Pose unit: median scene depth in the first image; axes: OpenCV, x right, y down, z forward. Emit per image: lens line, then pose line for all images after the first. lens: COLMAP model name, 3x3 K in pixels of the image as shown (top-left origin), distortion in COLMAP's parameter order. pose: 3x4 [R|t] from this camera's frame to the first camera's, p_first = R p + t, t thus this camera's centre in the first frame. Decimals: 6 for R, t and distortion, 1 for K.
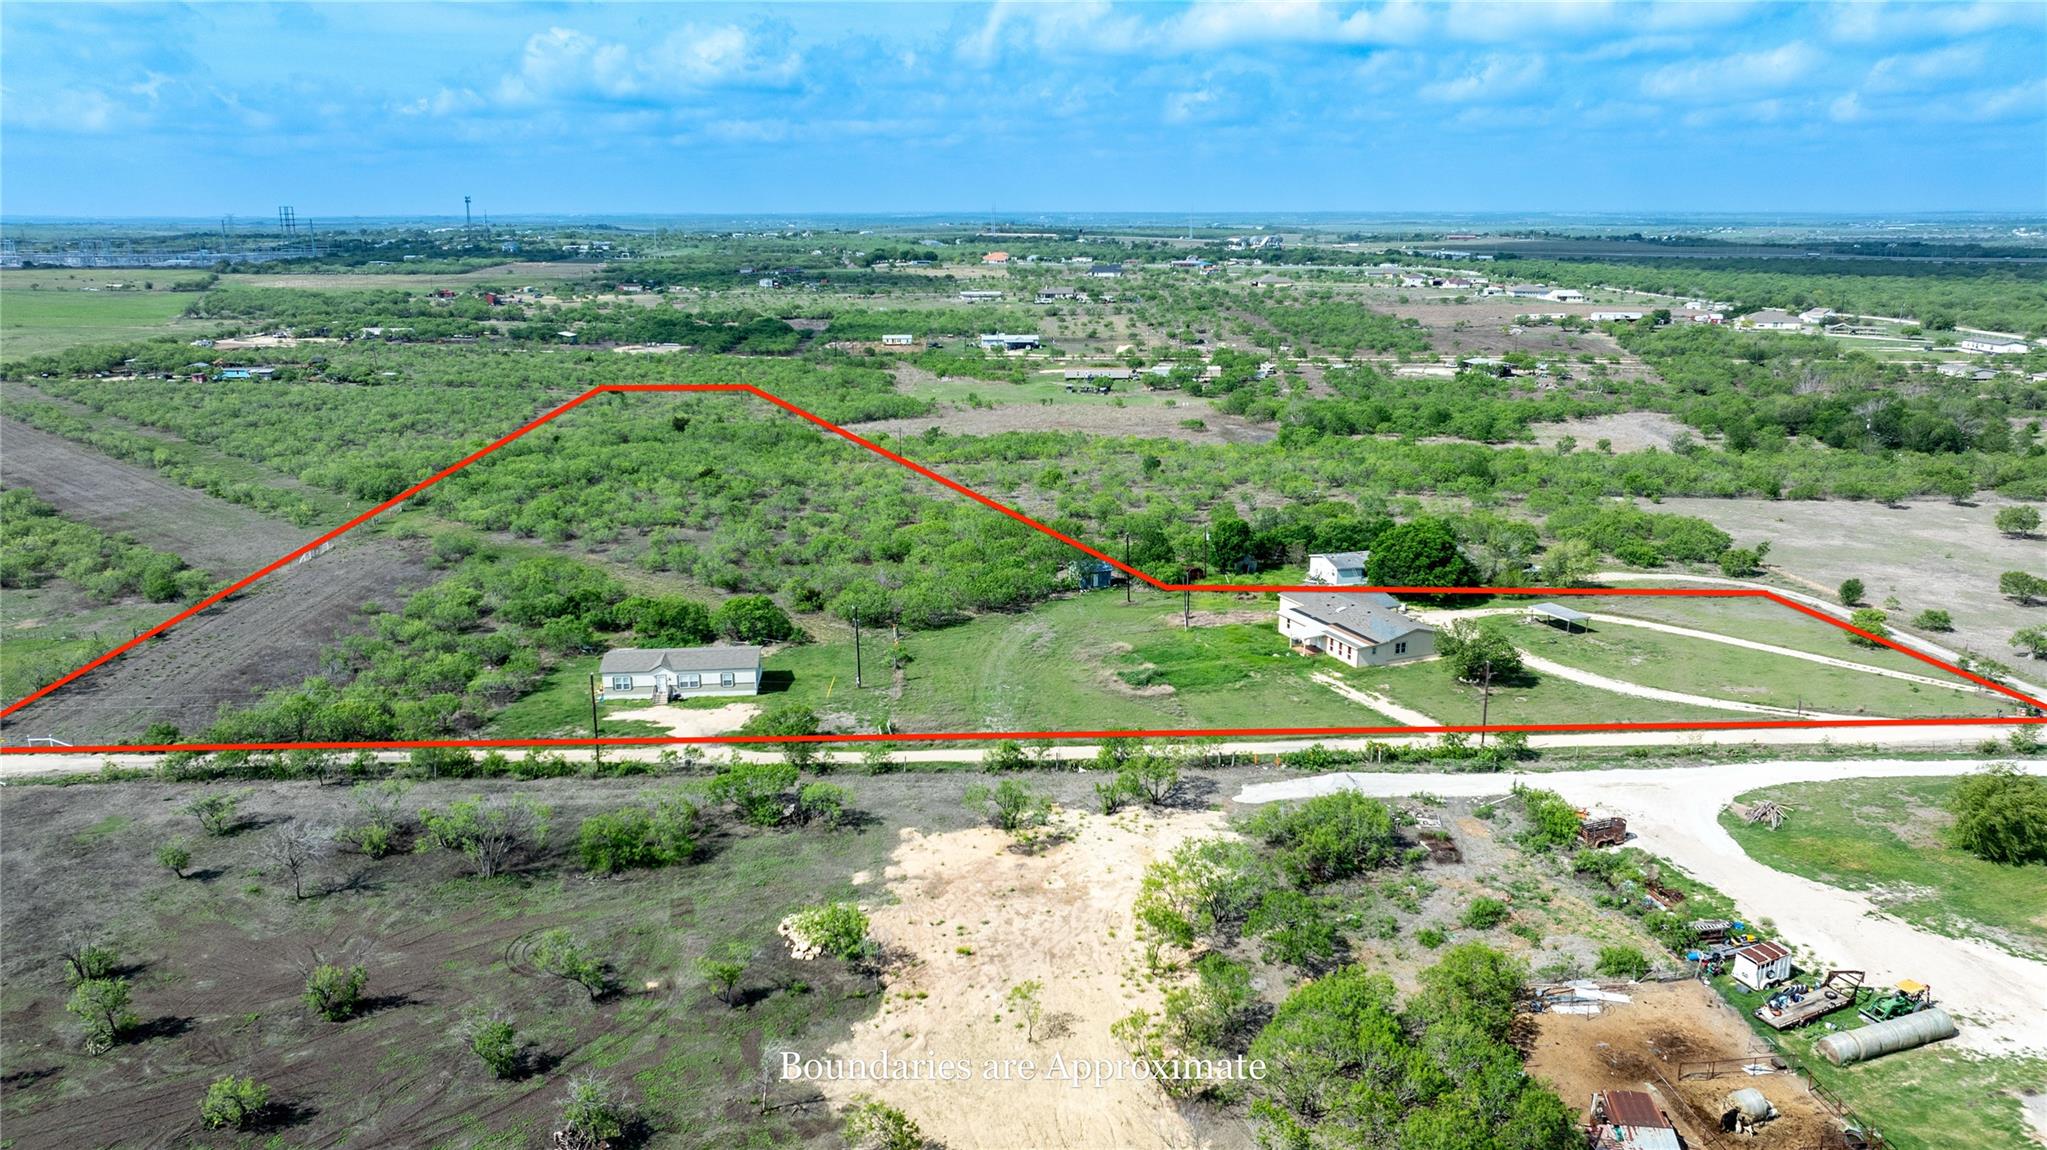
lens RADIAL K [[1439.9, 0, 1025.8], [0, 1439.9, 580.3], [0, 0, 1]] dist [-0.033331, 0.028708]
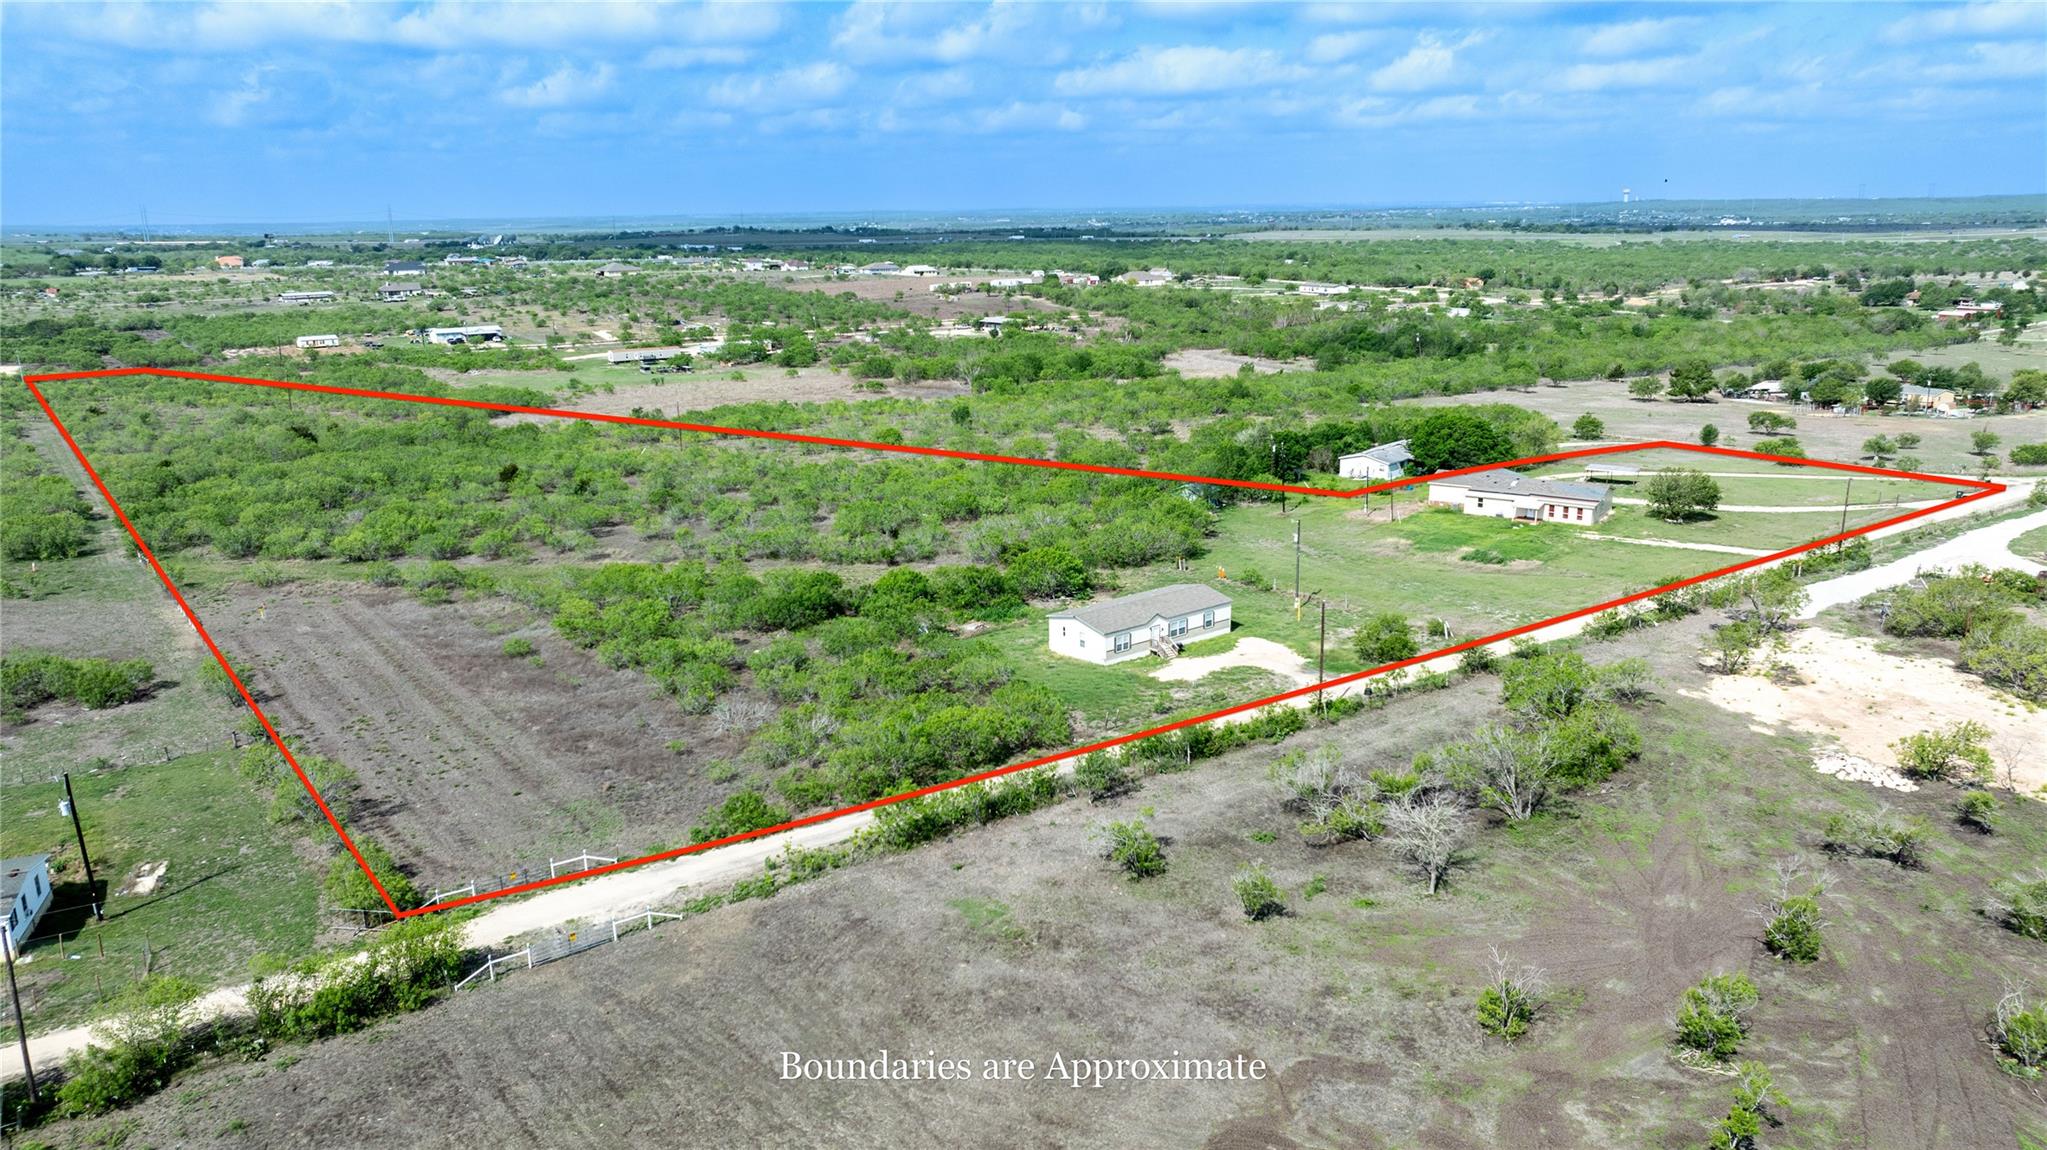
lens RADIAL K [[1439.9, 0, 1025.8], [0, 1439.9, 580.3], [0, 0, 1]] dist [-0.033331, 0.028708]
pose [[0.837461, -0.146990, 0.526359, -0.755988], [0.148922, 0.988080, 0.038987, -0.005236], [-0.525815, 0.045737, 0.849368, 0.314077]]
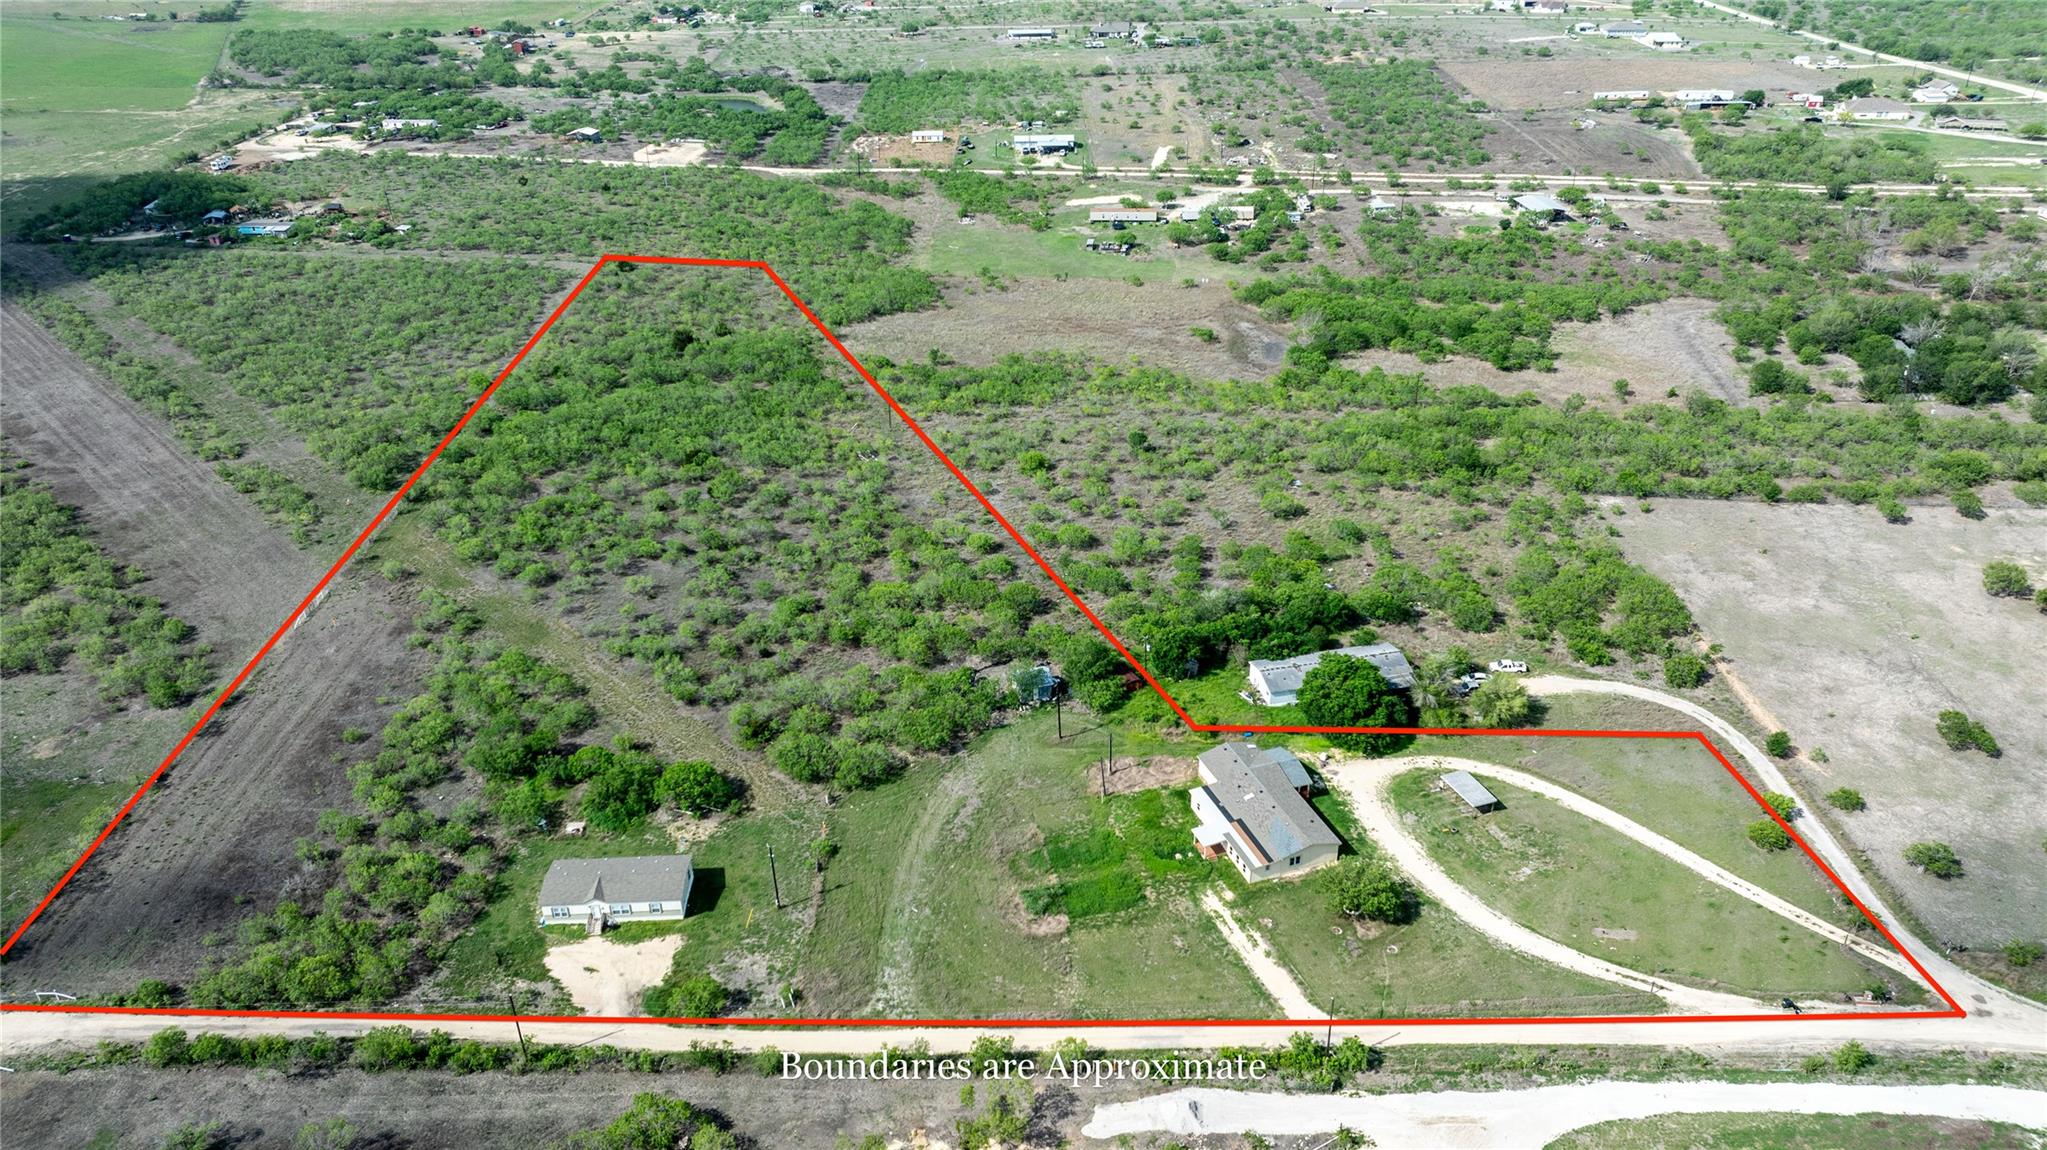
lens RADIAL K [[1439.9, 0, 1025.8], [0, 1439.9, 580.3], [0, 0, 1]] dist [-0.033331, 0.028708]
pose [[0.998250, 0.015564, -0.057048, 0.129881], [-0.000966, 0.968902, 0.247443, -0.439242], [0.059125, -0.246955, 0.967221, 0.027068]]
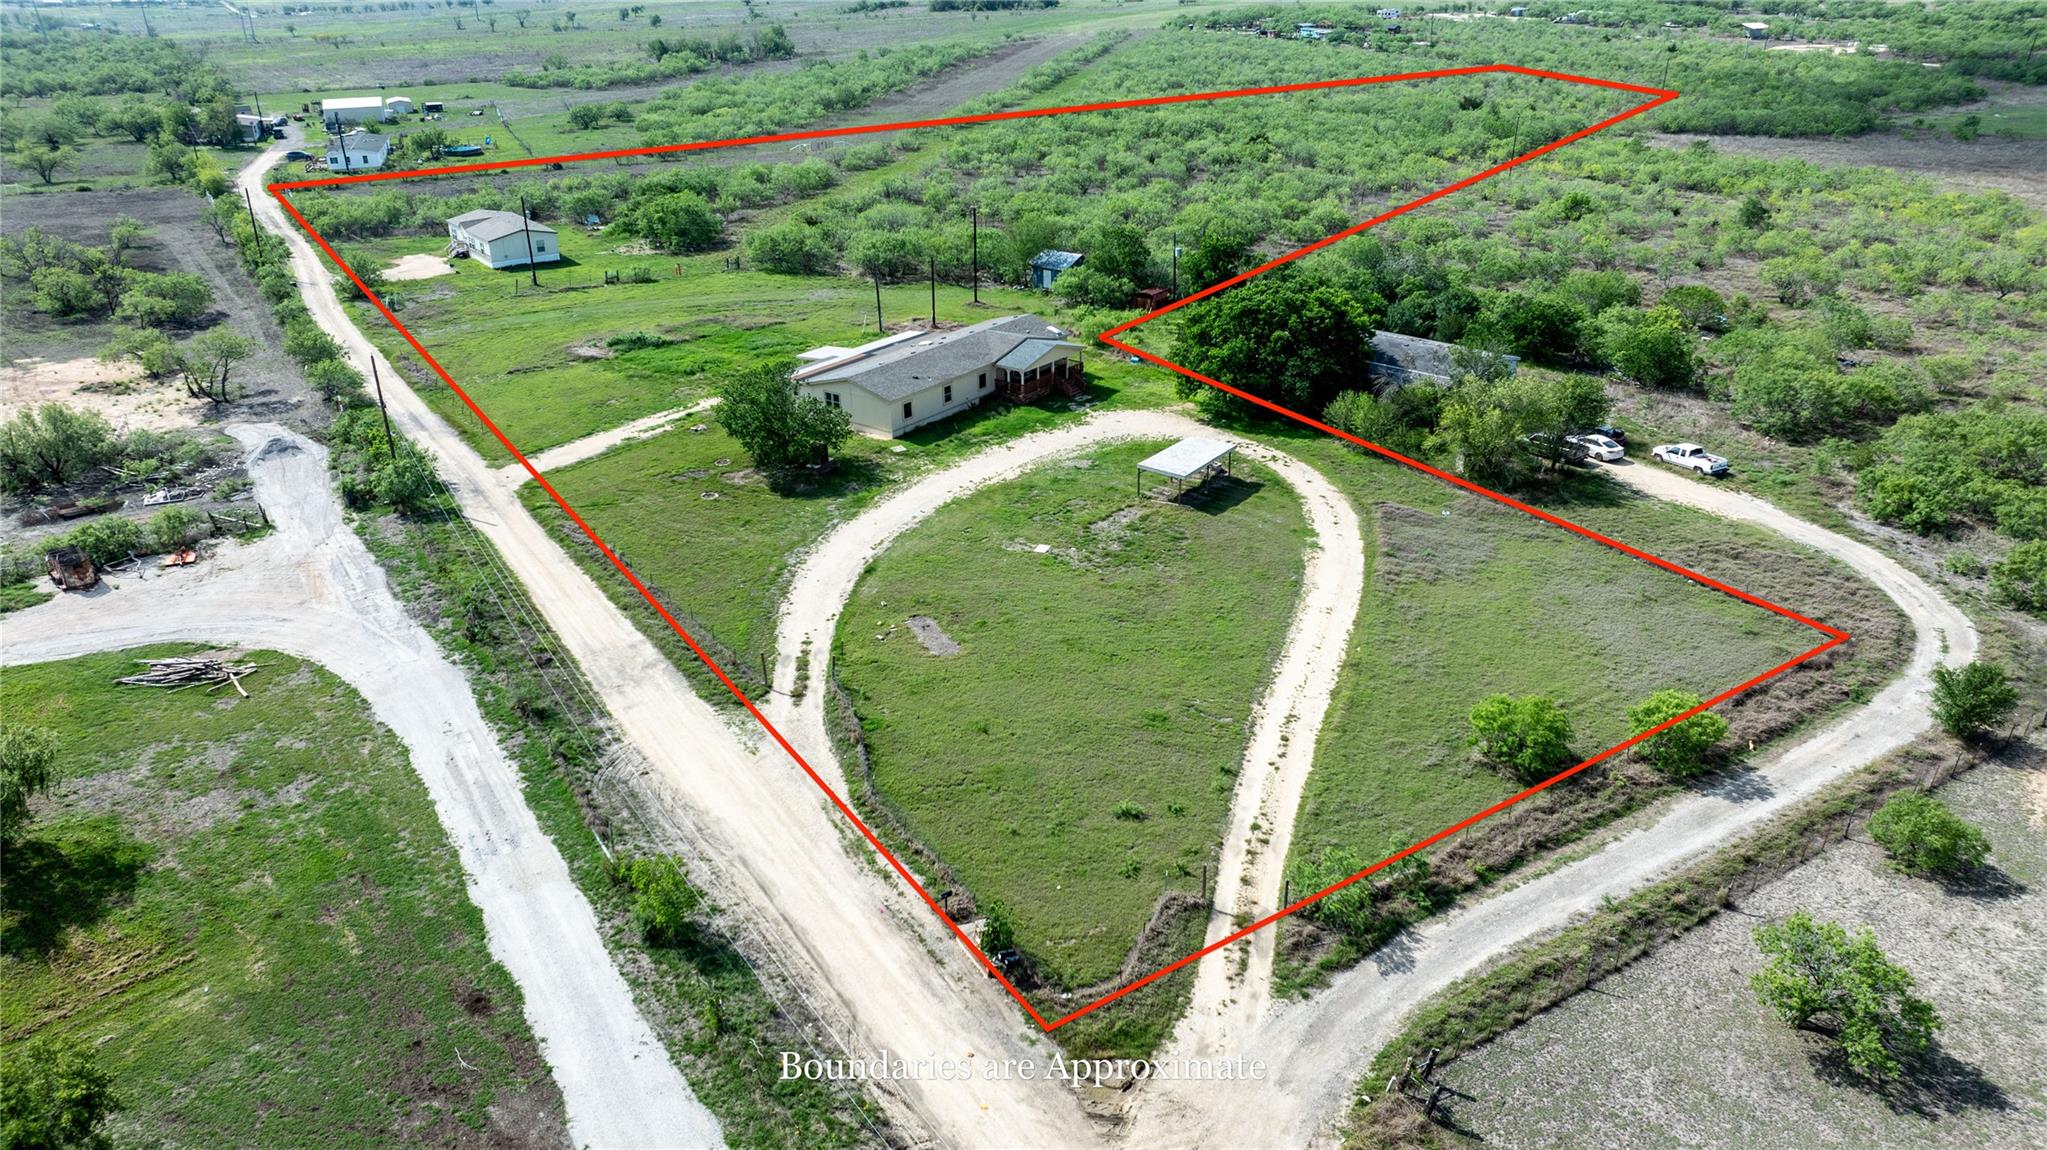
lens RADIAL K [[1439.9, 0, 1025.8], [0, 1439.9, 580.3], [0, 0, 1]] dist [-0.033331, 0.028708]
pose [[0.491618, 0.353595, -0.795790, 0.908140], [-0.204684, 0.935168, 0.289077, -0.088089], [0.846414, 0.020770, 0.532121, 0.781659]]
